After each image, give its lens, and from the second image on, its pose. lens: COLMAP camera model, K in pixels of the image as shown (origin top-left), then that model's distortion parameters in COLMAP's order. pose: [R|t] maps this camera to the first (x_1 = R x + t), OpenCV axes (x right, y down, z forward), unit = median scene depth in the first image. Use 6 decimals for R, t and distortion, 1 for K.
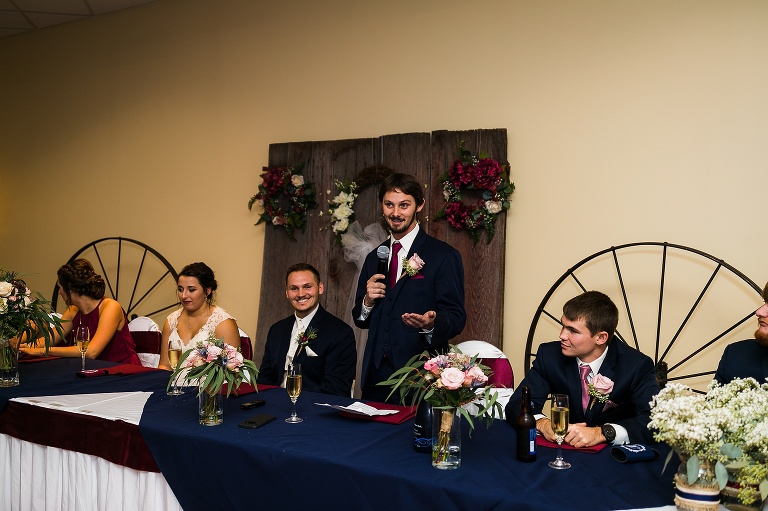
lens RADIAL K [[742.8, 0, 384.0], [0, 742.8, 255.5], [0, 0, 1]] dist [0.014274, -0.003720]
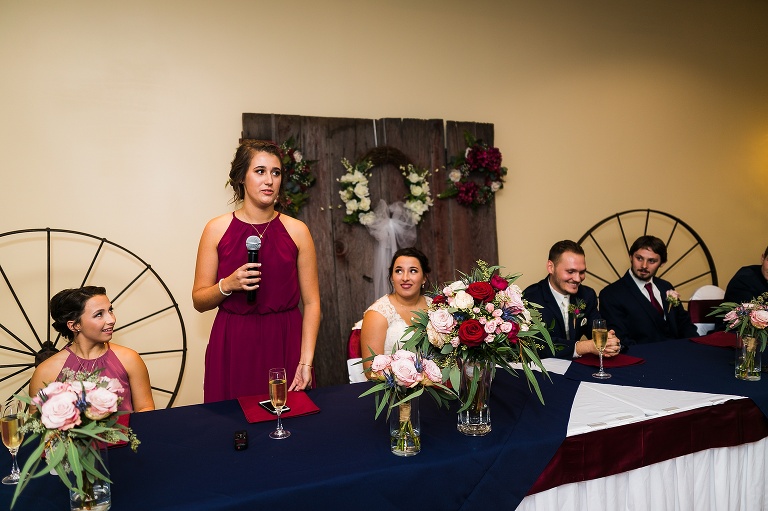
lens RADIAL K [[566.4, 0, 384.0], [0, 566.4, 273.7], [0, 0, 1]] dist [-0.036395, -0.001273]
pose [[0.605295, -0.107467, 0.788713, -0.639410], [0.054609, 0.994116, 0.093545, -0.016893], [-0.794126, -0.013551, 0.607602, 0.502684]]
